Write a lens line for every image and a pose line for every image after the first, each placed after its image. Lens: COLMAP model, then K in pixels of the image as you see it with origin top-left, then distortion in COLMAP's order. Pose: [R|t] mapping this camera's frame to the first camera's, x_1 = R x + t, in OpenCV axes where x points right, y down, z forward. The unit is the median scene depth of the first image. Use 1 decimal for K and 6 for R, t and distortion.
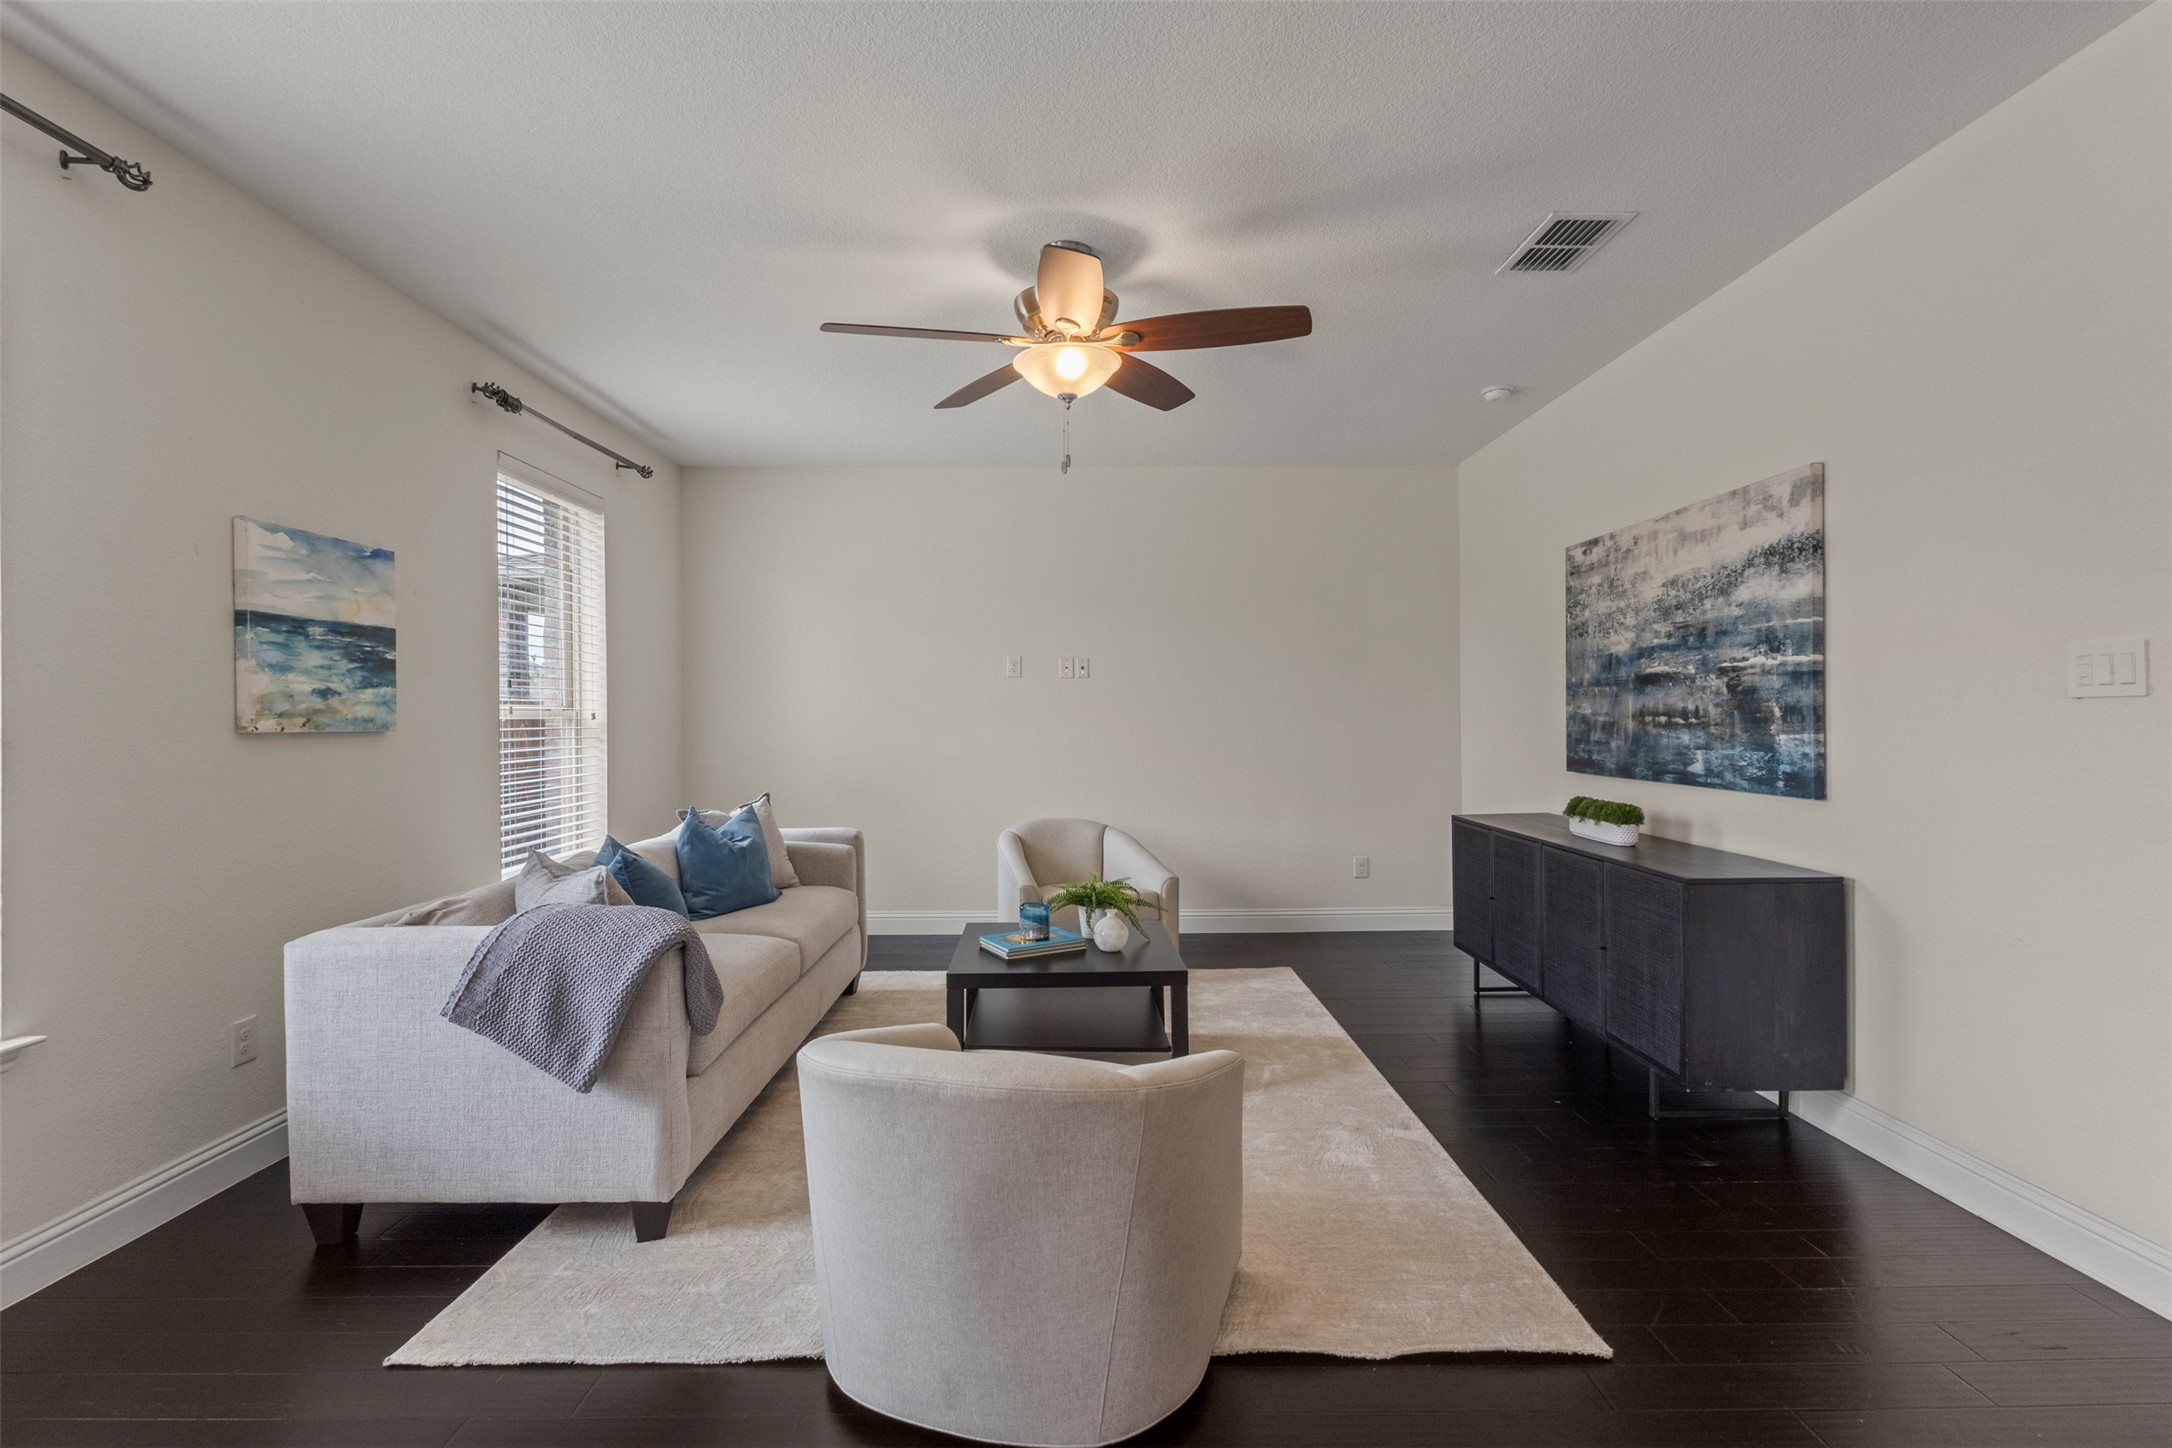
lens RADIAL K [[1001.1, 0, 1083.9], [0, 1001.1, 724.1], [0, 0, 1]] dist [-0.001581, 0.001328]
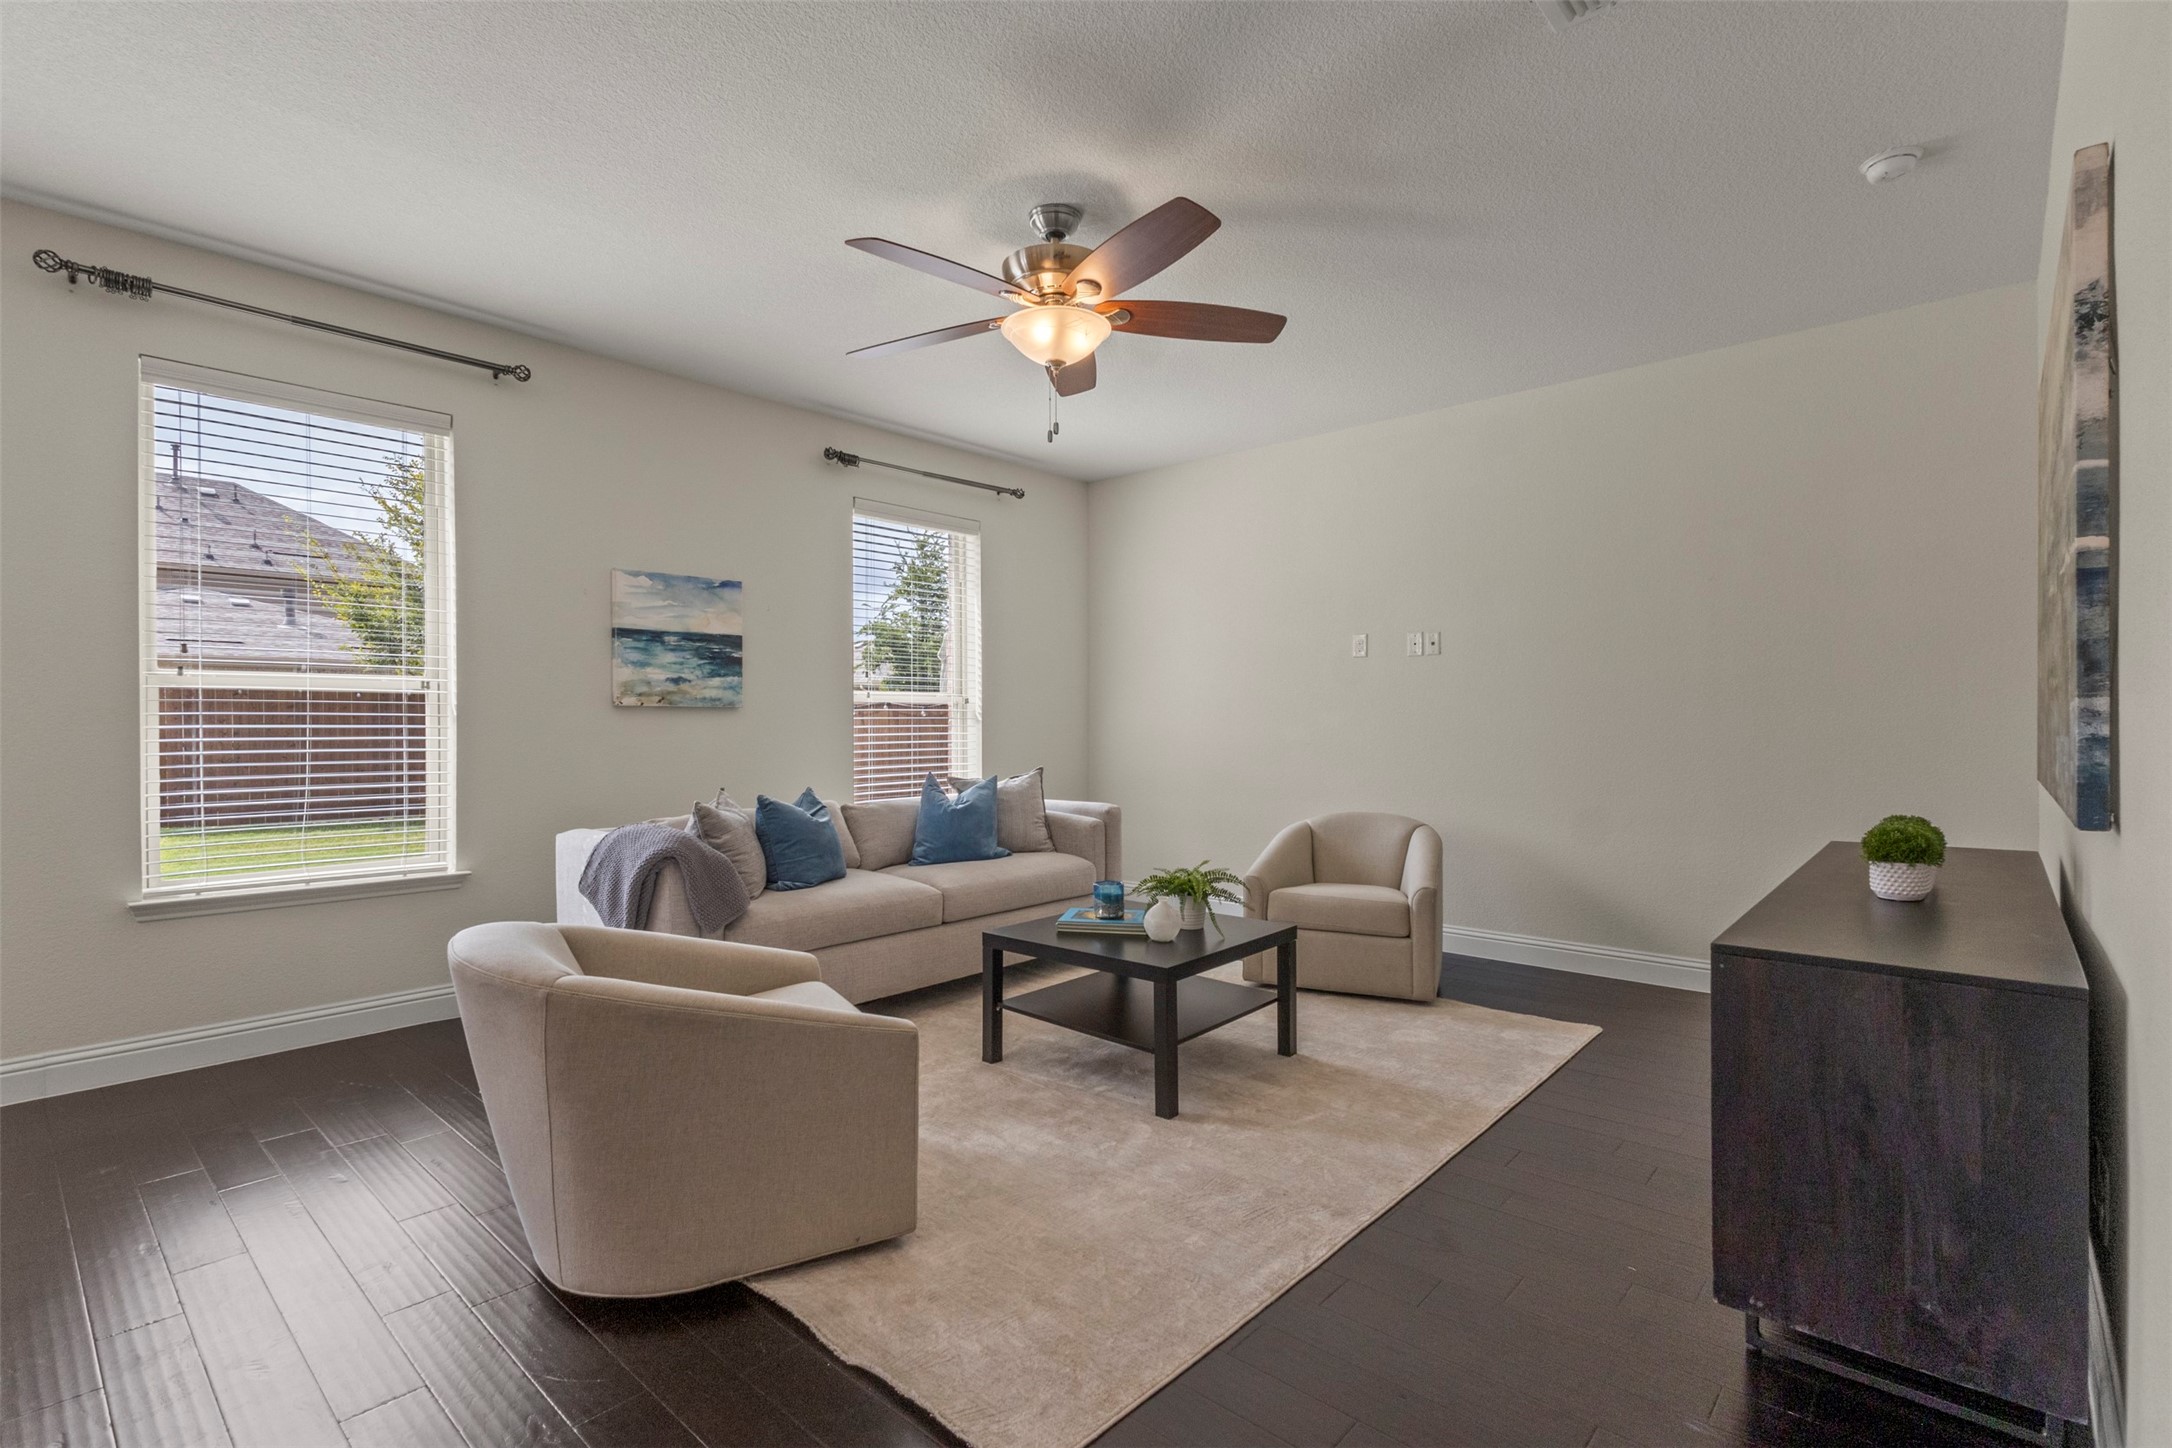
lens RADIAL K [[1001.1, 0, 1078.6], [0, 1001.1, 733.5], [0, 0, 1]] dist [-0.001581, 0.001328]
pose [[0.738912, 0.014067, -0.673655, 0.663307], [-0.006525, 0.999885, 0.013721, 0.022760], [0.673770, -0.005743, 0.738919, 0.284350]]
